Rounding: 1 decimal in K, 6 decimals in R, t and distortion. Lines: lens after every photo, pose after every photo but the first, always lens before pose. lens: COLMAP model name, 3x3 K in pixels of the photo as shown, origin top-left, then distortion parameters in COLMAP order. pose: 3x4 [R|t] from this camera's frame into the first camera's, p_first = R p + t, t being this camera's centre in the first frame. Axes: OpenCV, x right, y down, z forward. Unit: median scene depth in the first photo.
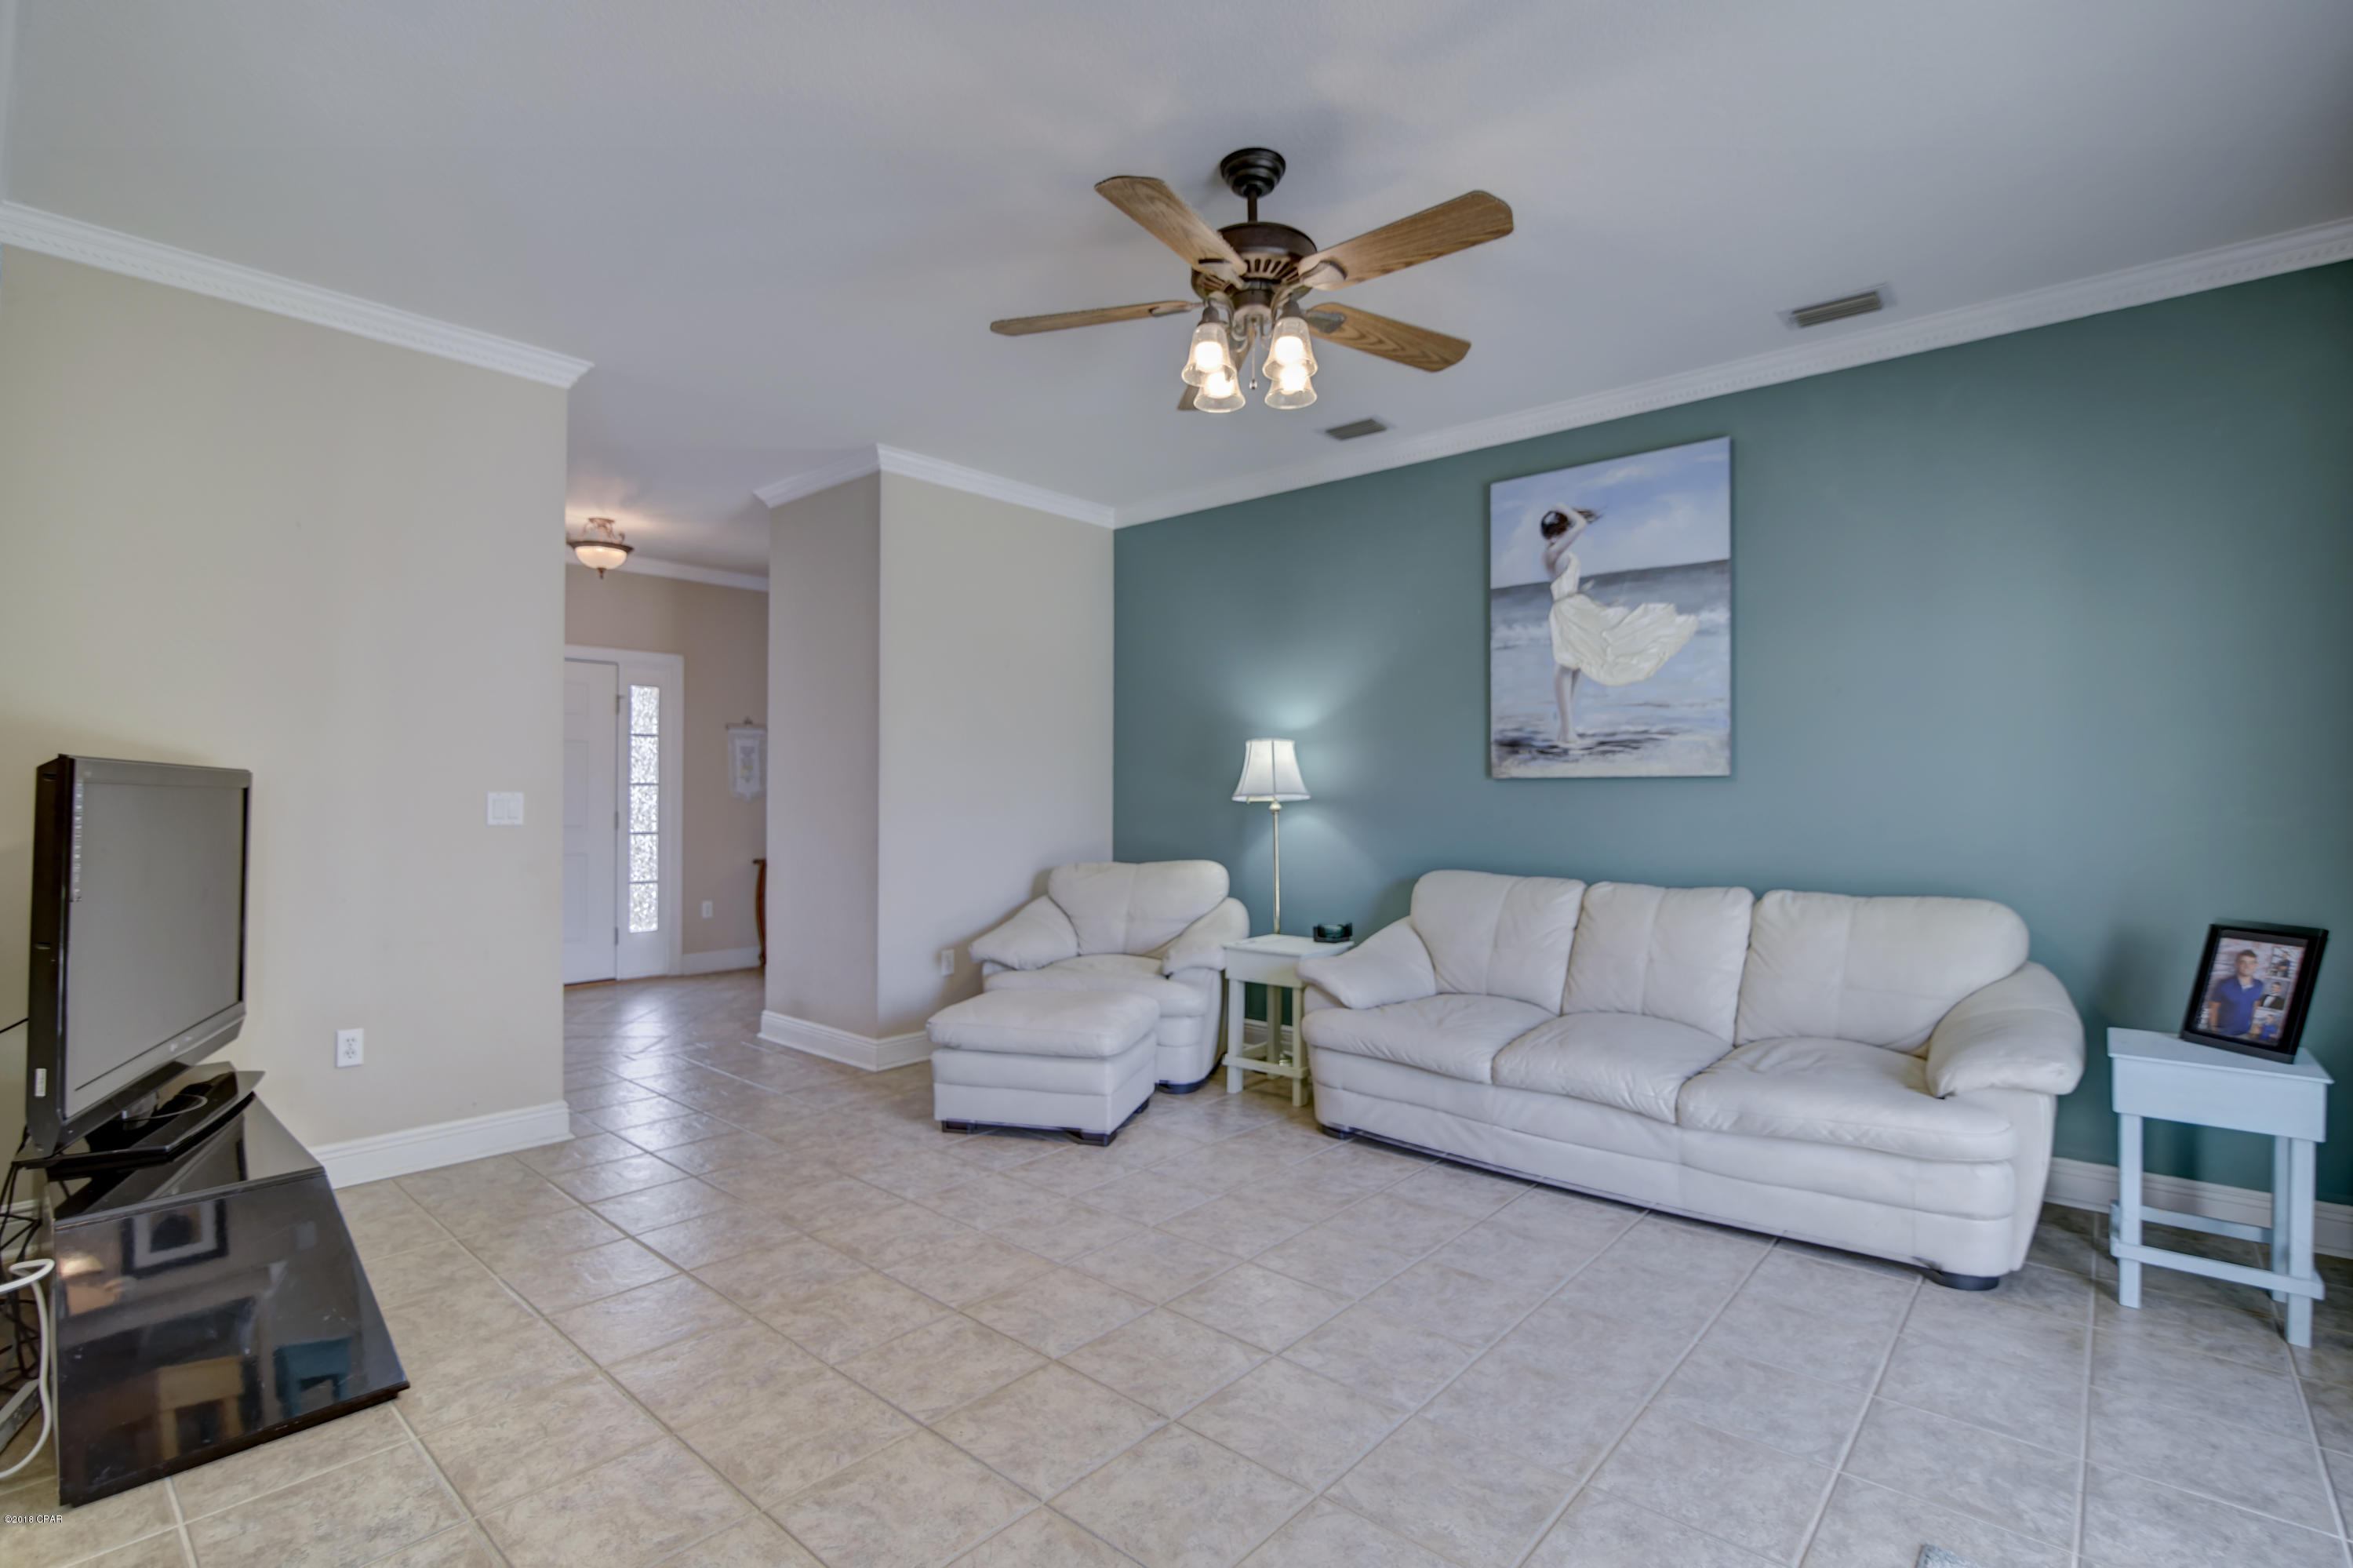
lens RADIAL K [[1086.3, 0, 1163.4], [0, 1086.3, 786.1], [0, 0, 1]] dist [-0.001755, -0.001694]
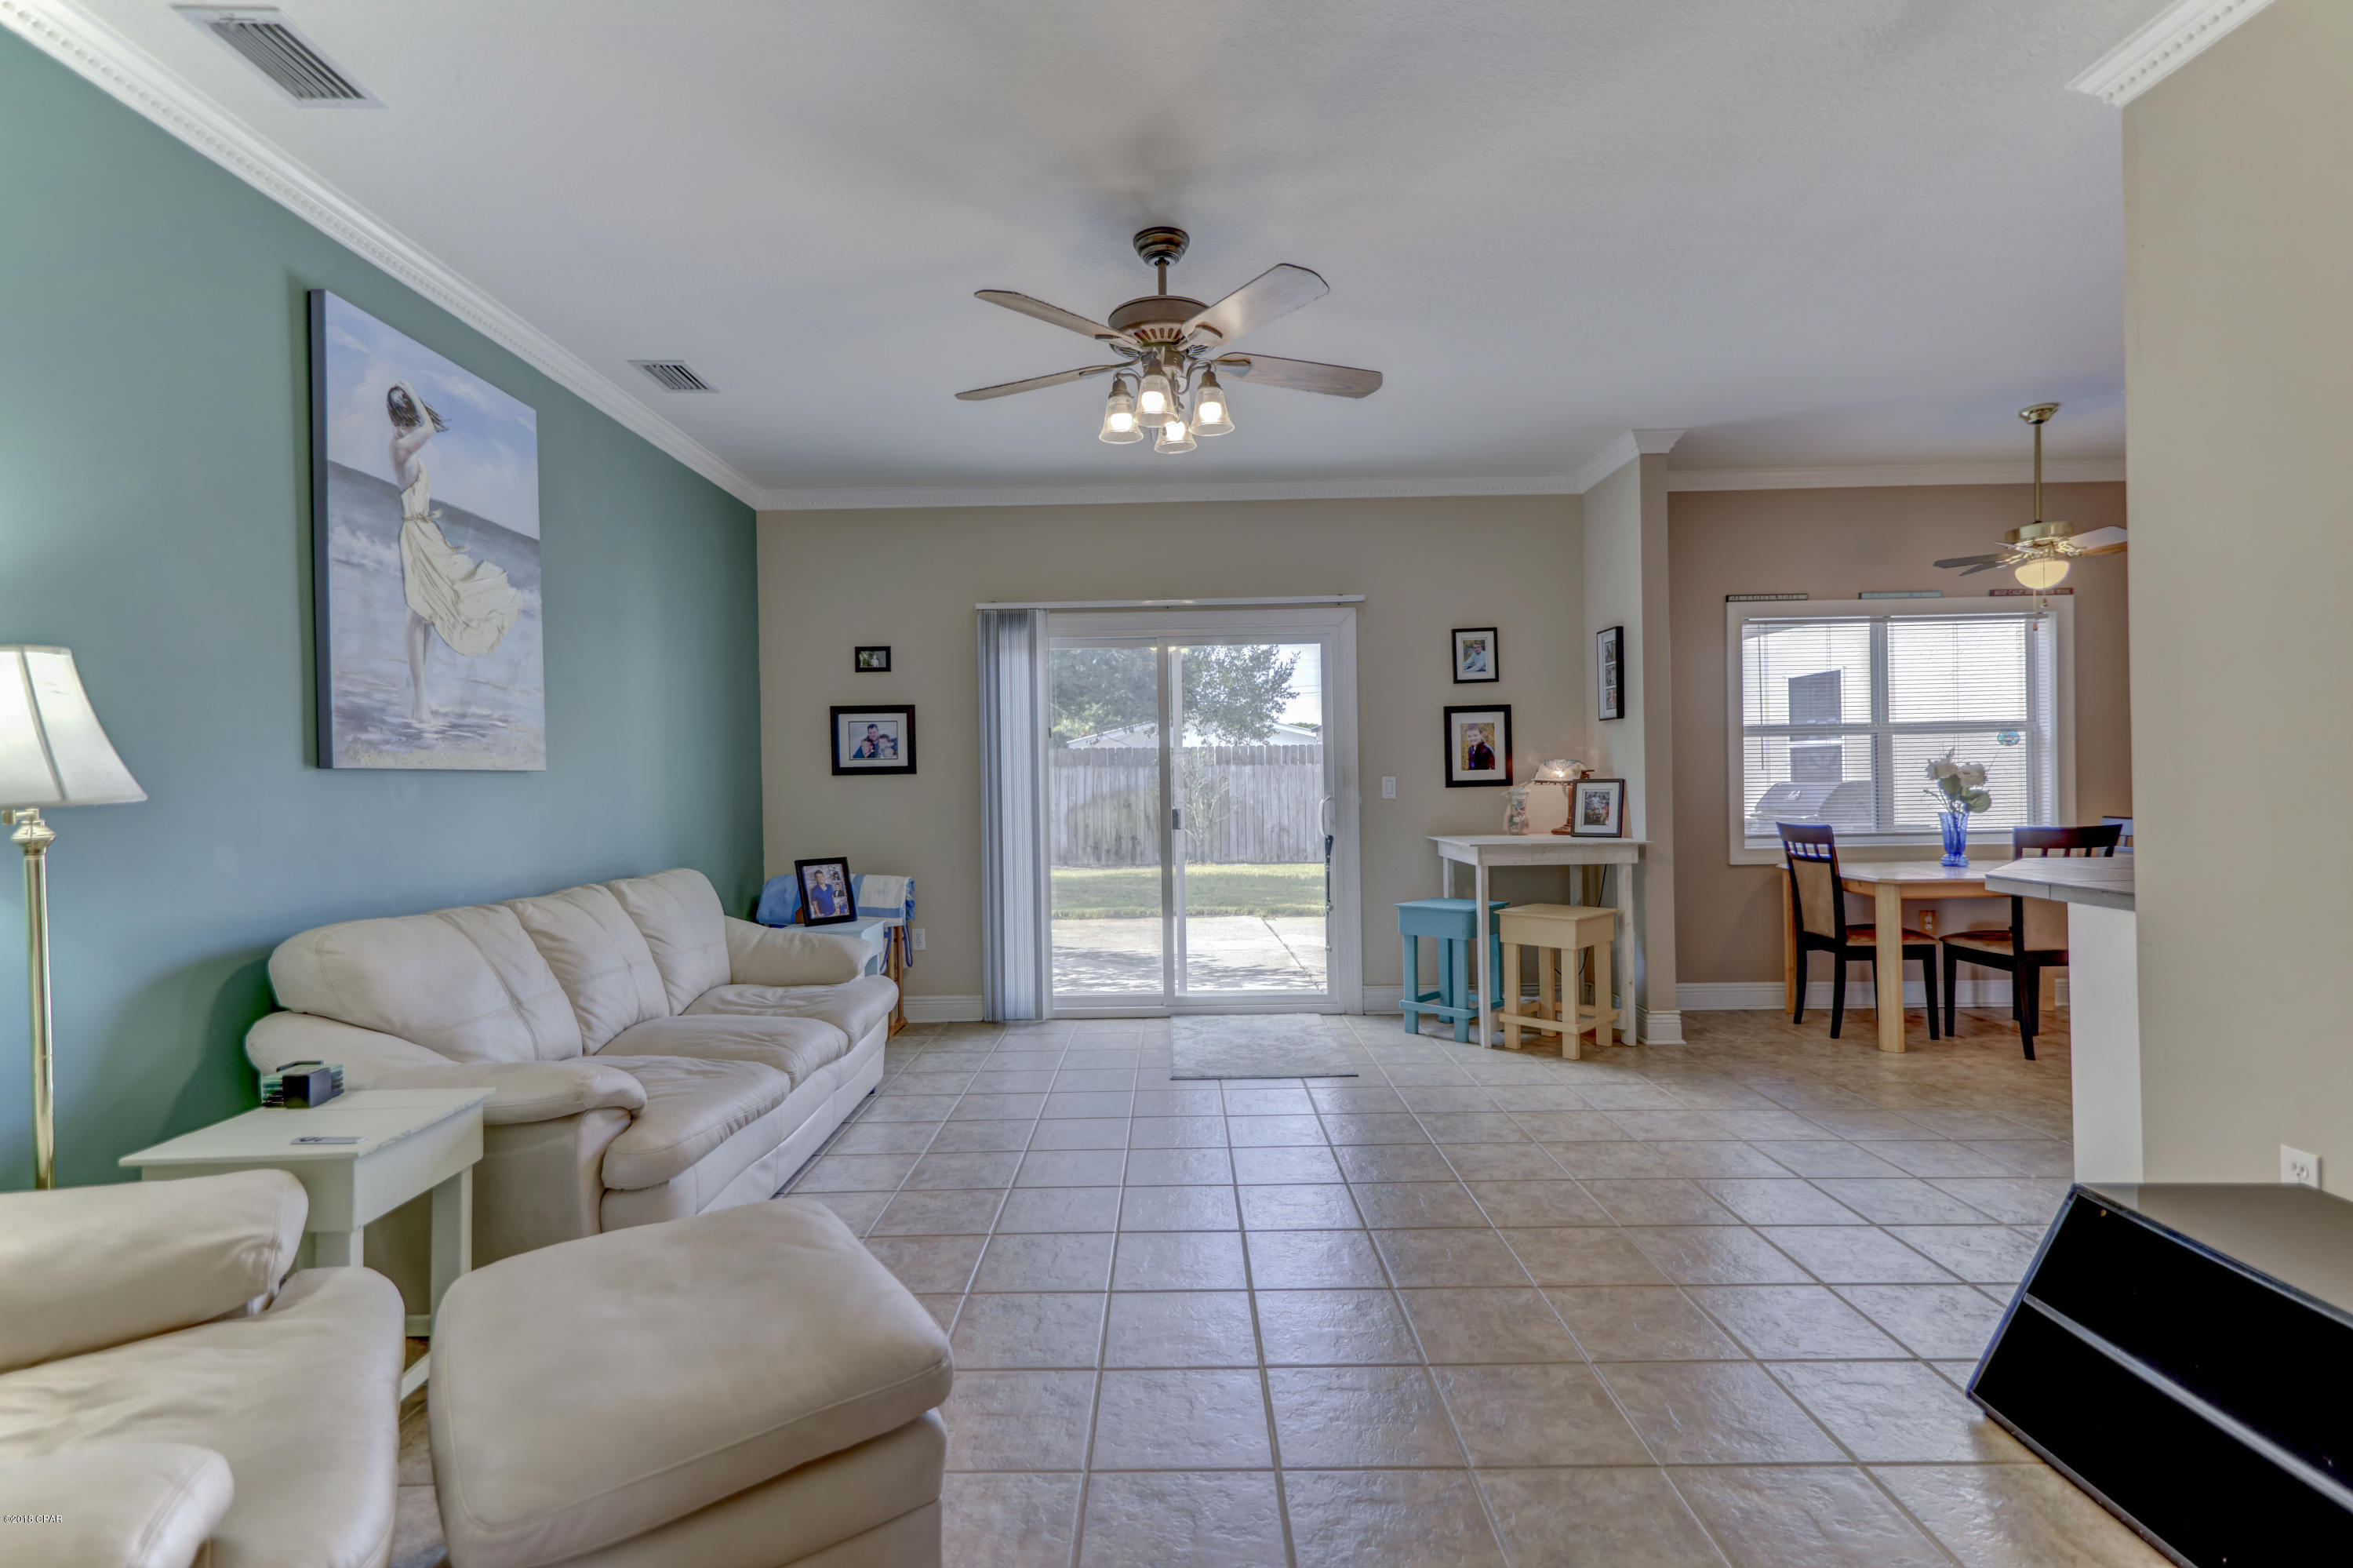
lens RADIAL K [[1086.3, 0, 1150.4], [0, 1086.3, 786.1], [0, 0, 1]] dist [-0.001755, -0.001694]
pose [[-0.655585, 0.006730, 0.755092, -0.524778], [0.008863, 0.999960, -0.001216, 0.008765], [-0.755070, 0.005895, -0.655618, 1.187081]]
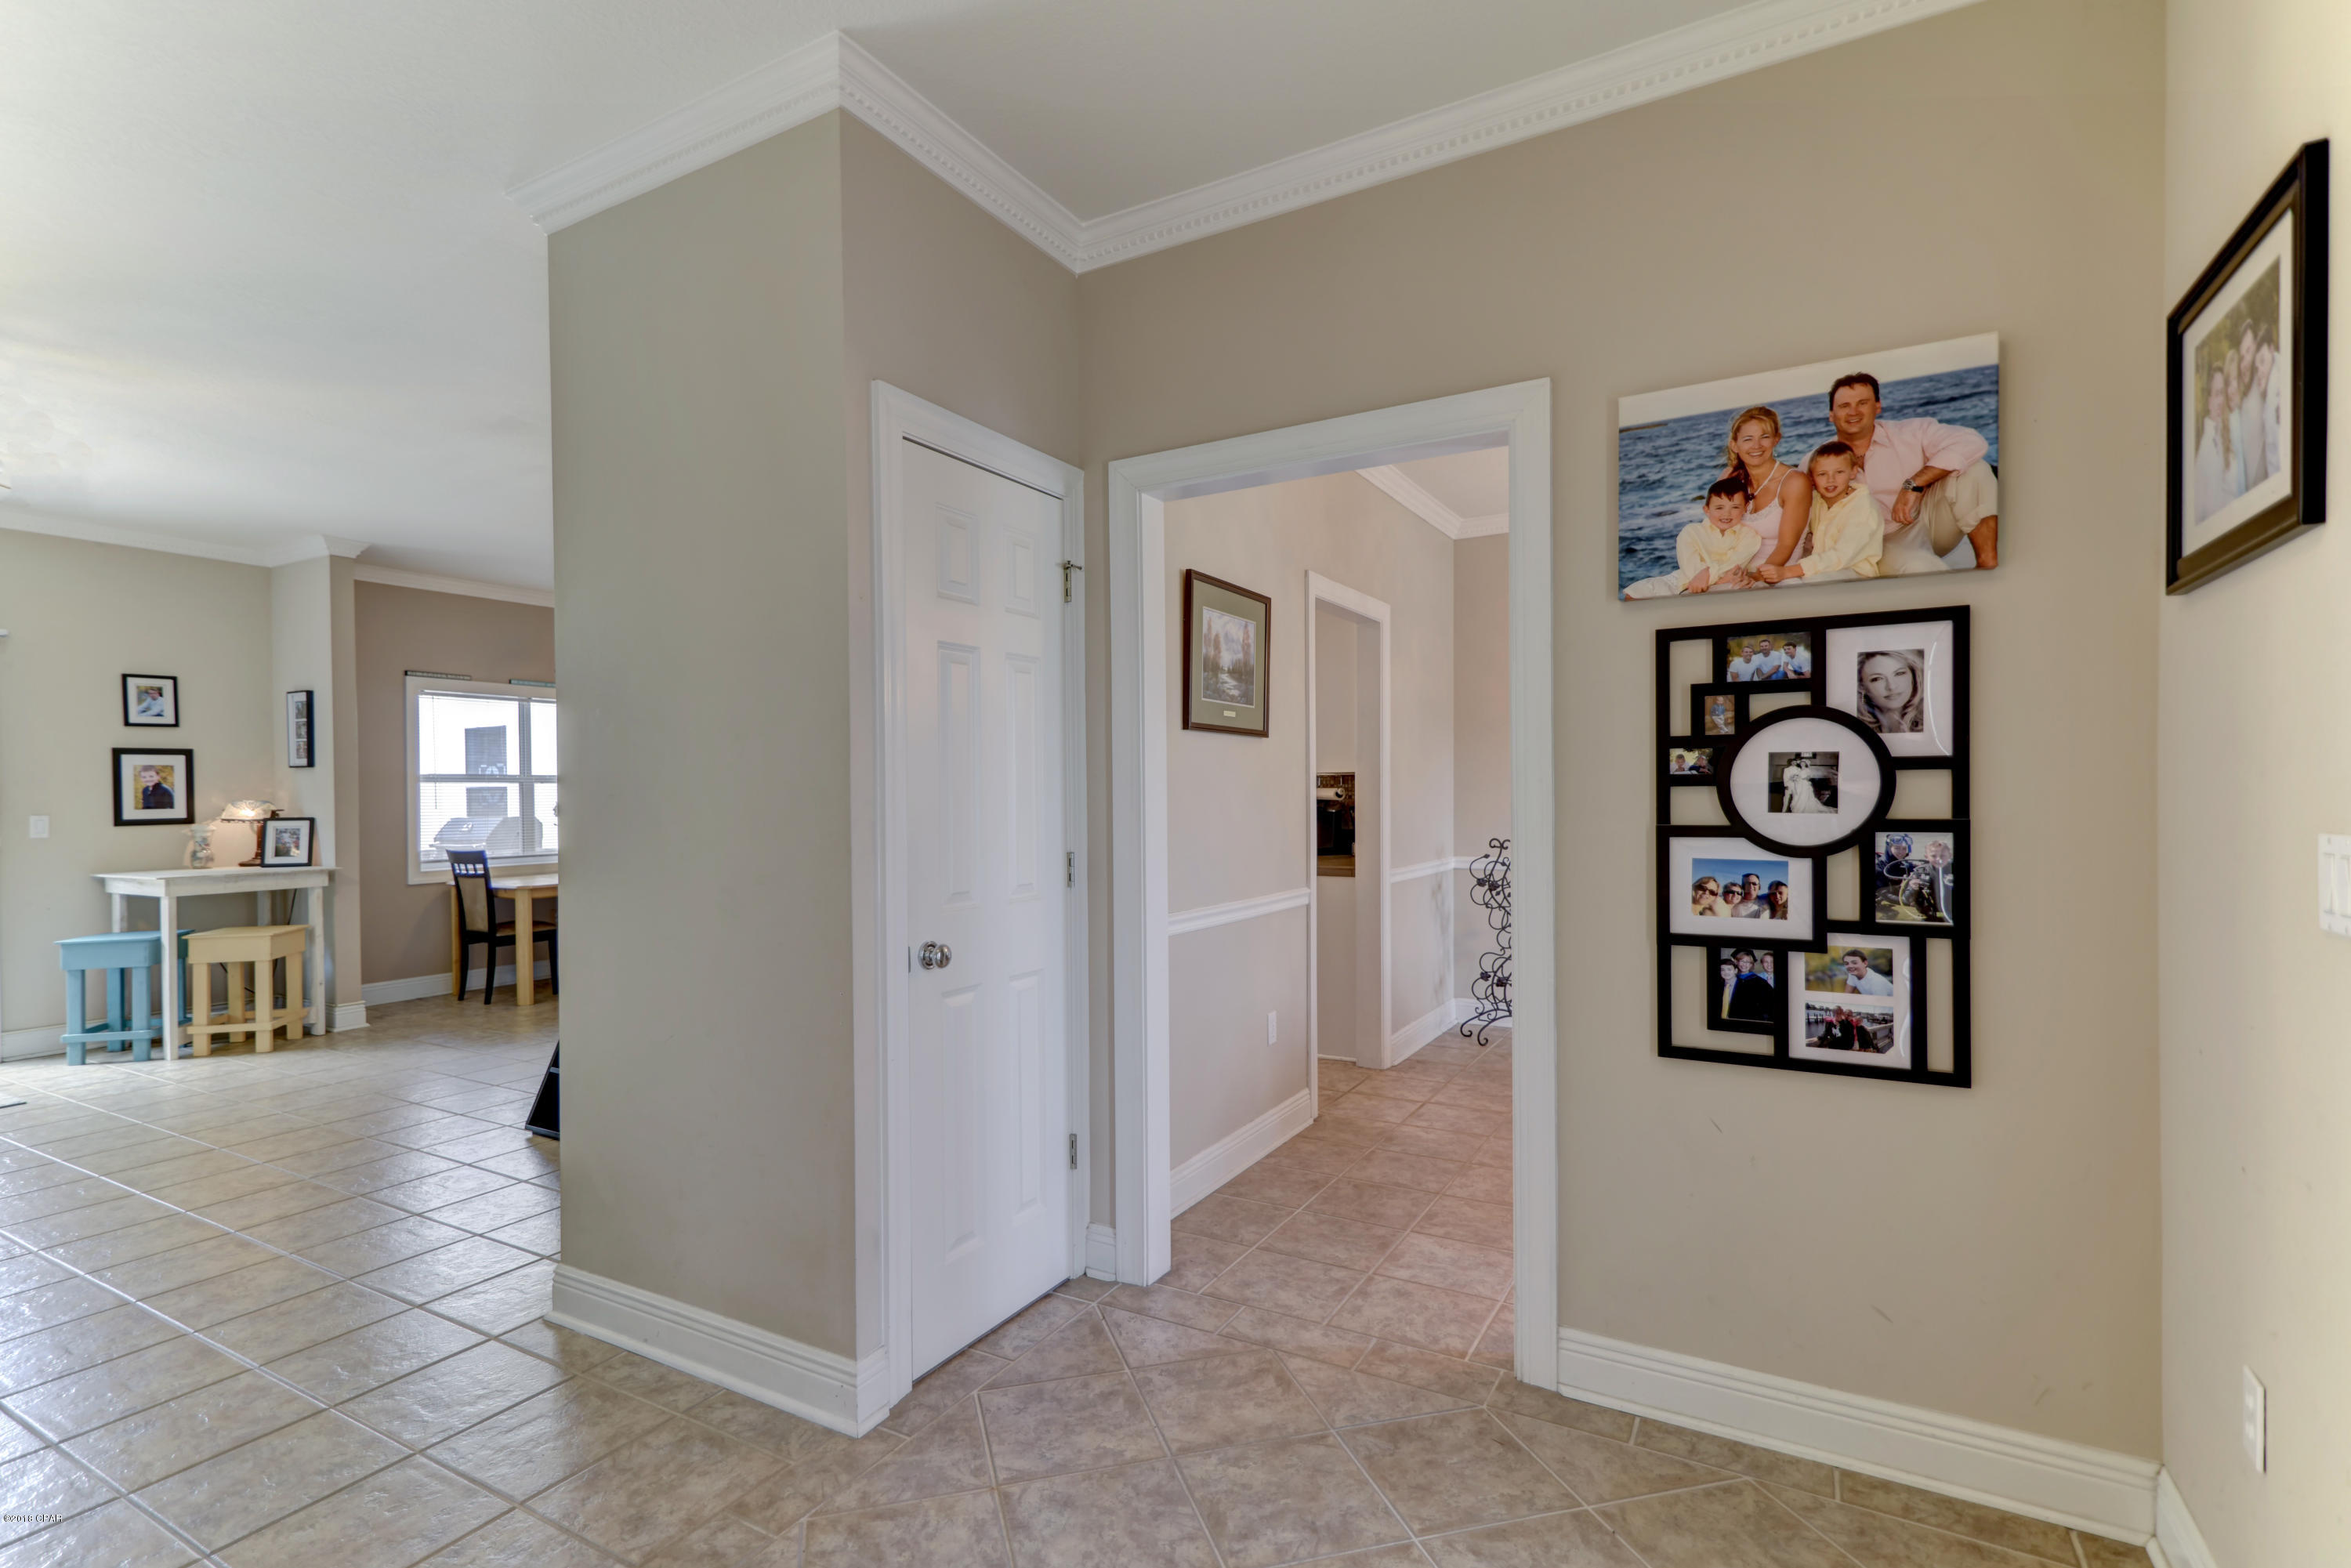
lens RADIAL K [[1085.3, 0, 1141.4], [0, 1085.3, 805.5], [0, 0, 1]] dist [-0.001755, -0.001694]
pose [[-0.975018, 0.008861, -0.221950, -0.732077], [0.009524, 0.999953, -0.001916, 0.000736], [0.221922, -0.003982, -0.975056, 1.693982]]
